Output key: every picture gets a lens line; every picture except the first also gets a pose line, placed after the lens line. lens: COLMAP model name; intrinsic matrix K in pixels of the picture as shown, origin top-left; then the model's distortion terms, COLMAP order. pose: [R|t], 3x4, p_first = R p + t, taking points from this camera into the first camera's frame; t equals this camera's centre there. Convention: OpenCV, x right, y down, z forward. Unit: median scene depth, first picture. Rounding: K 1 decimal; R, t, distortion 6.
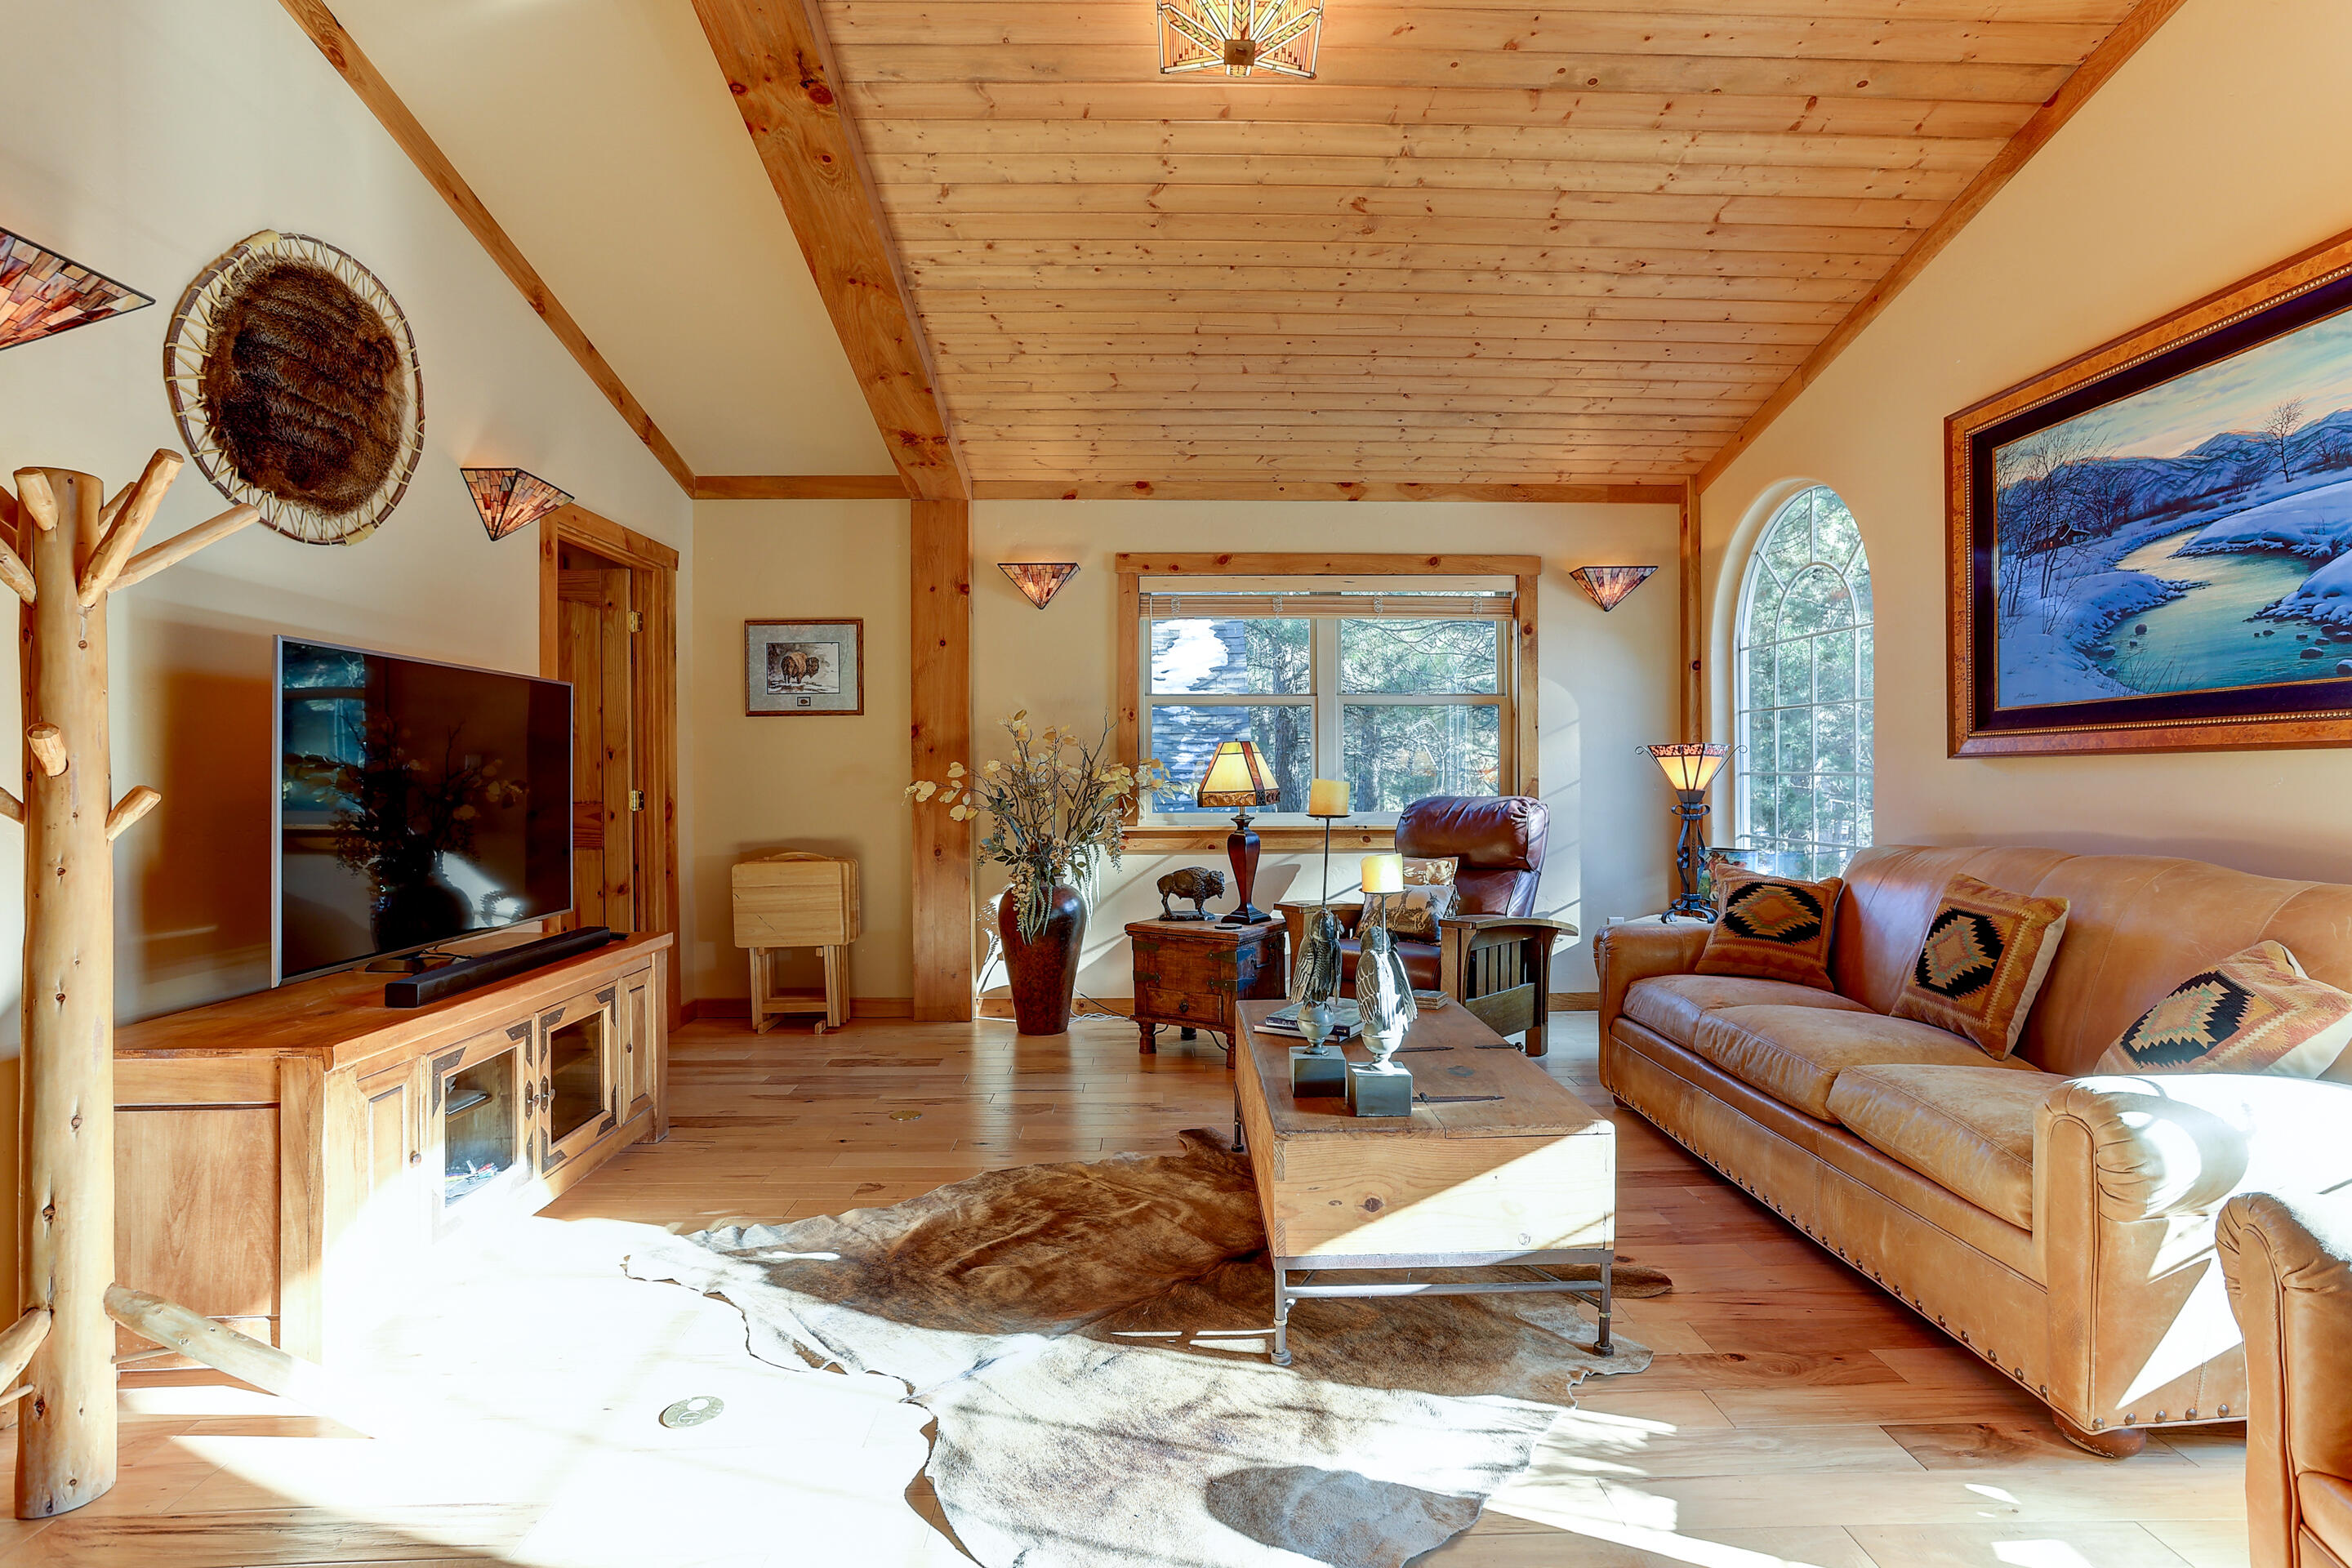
lens RADIAL K [[1140.8, 0, 1169.1], [0, 1140.8, 776.3], [0, 0, 1]] dist [-0.047956, 0.020731]
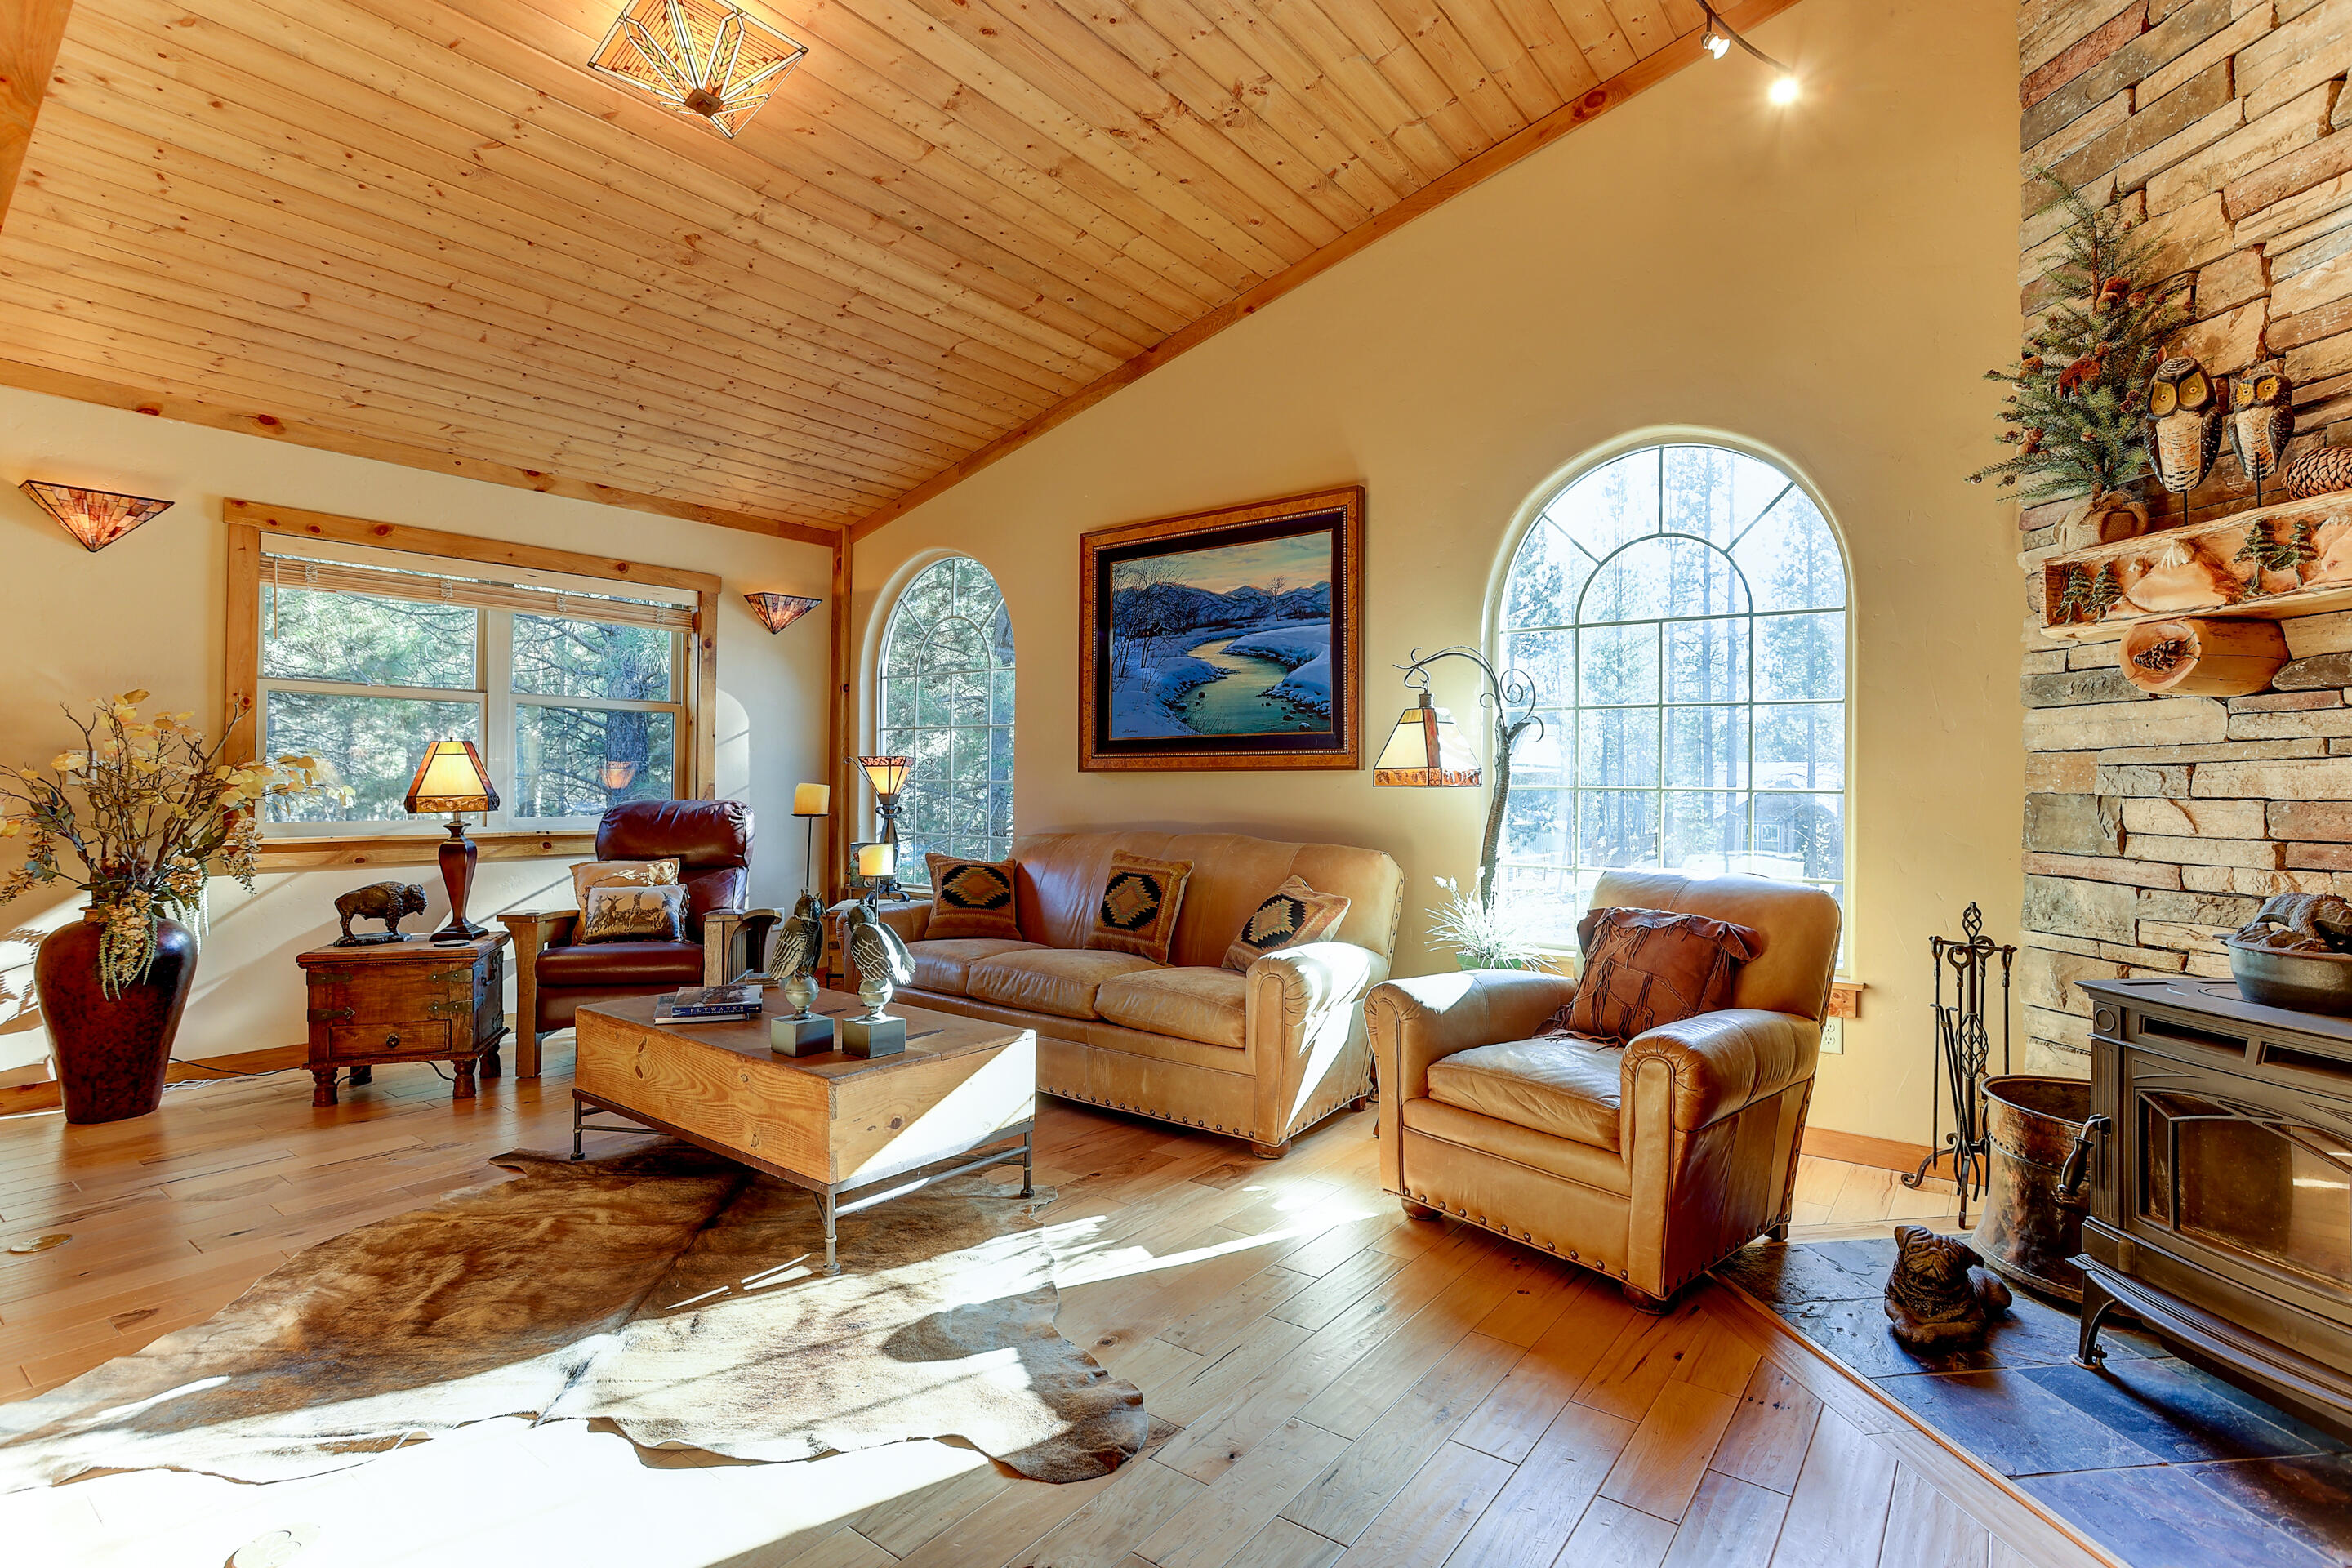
lens RADIAL K [[1140.8, 0, 1188.0], [0, 1140.8, 780.7], [0, 0, 1]] dist [-0.047956, 0.020731]
pose [[0.620754, 0.008776, 0.783956, -0.384953], [-0.007873, 0.999957, -0.004961, 0.001631], [-0.783966, -0.003093, 0.620796, -0.019341]]
